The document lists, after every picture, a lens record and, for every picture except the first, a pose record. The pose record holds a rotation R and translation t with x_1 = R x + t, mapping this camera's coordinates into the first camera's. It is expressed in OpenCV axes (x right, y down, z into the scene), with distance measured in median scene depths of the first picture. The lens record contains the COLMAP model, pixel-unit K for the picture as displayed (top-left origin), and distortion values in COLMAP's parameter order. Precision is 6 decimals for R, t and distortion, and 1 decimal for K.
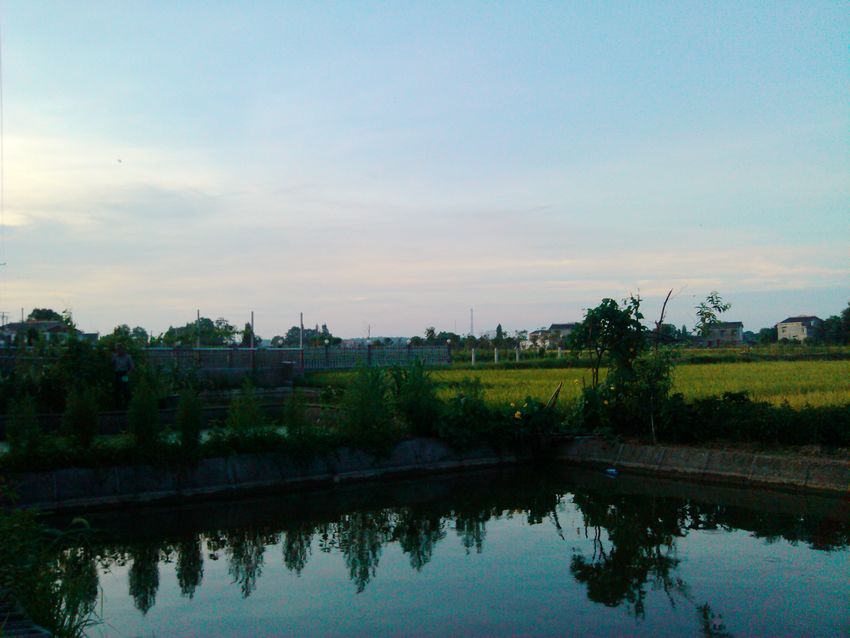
lens RADIAL K [[835.1, 0, 421.8], [0, 835.1, 322.4], [0, 0, 1]] dist [-0.080635, 0.000000]
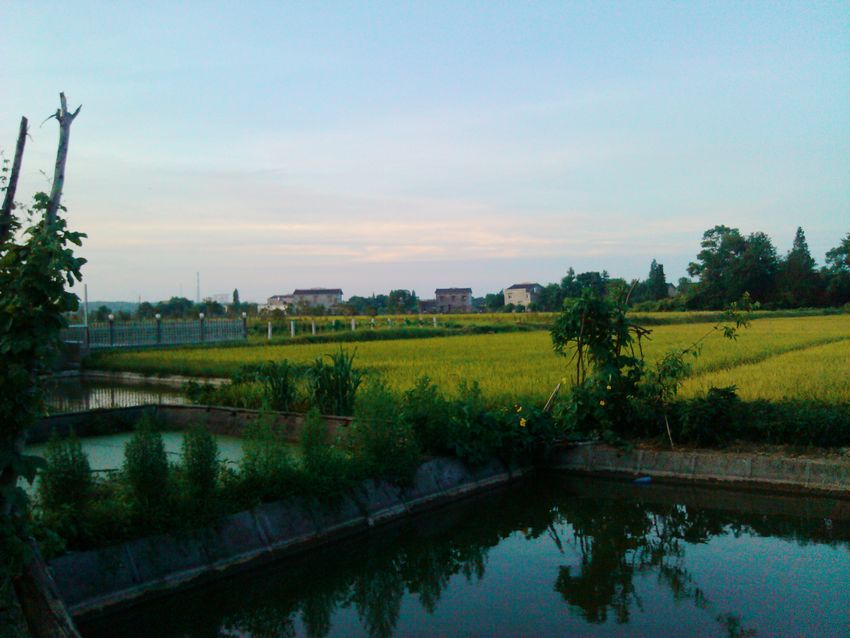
lens RADIAL K [[835.1, 0, 428.5], [0, 835.1, 311.9], [0, 0, 1]] dist [-0.080635, 0.000000]
pose [[0.945507, -0.004211, 0.325575, -0.267759], [-0.005682, 0.999551, 0.029428, -0.032276], [-0.325553, -0.029675, 0.945058, 0.198897]]
